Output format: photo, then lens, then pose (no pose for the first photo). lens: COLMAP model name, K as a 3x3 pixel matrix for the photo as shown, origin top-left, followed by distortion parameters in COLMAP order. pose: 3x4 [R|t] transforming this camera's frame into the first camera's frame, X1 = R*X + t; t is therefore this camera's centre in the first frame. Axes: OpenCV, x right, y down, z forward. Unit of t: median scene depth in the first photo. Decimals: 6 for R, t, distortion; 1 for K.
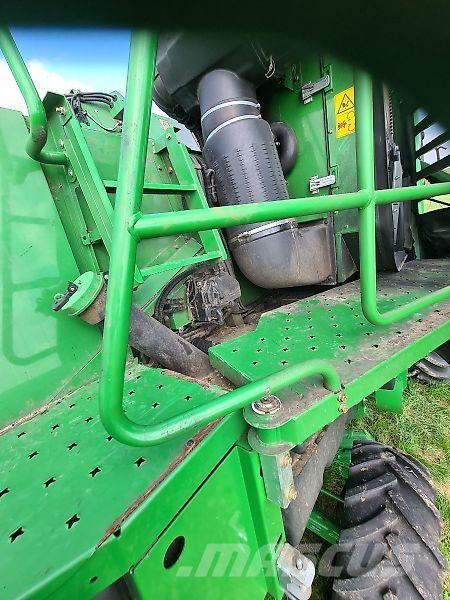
lens RADIAL K [[247.2, 0, 223.4], [0, 247.2, 301.7], [0, 0, 1]] dist [-0.000824, 0.000176]
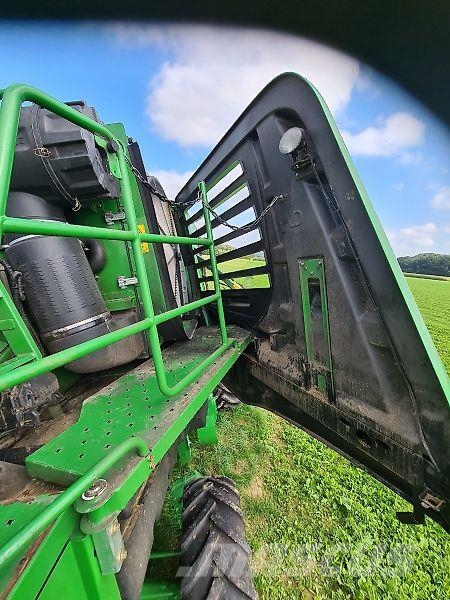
lens RADIAL K [[247.2, 0, 223.4], [0, 247.2, 301.7], [0, 0, 1]] dist [-0.000824, 0.000176]
pose [[0.771116, -0.031602, 0.635910, -0.048669], [0.163629, 0.975057, -0.149964, -0.118620], [-0.615309, 0.219693, 0.757053, -0.302369]]
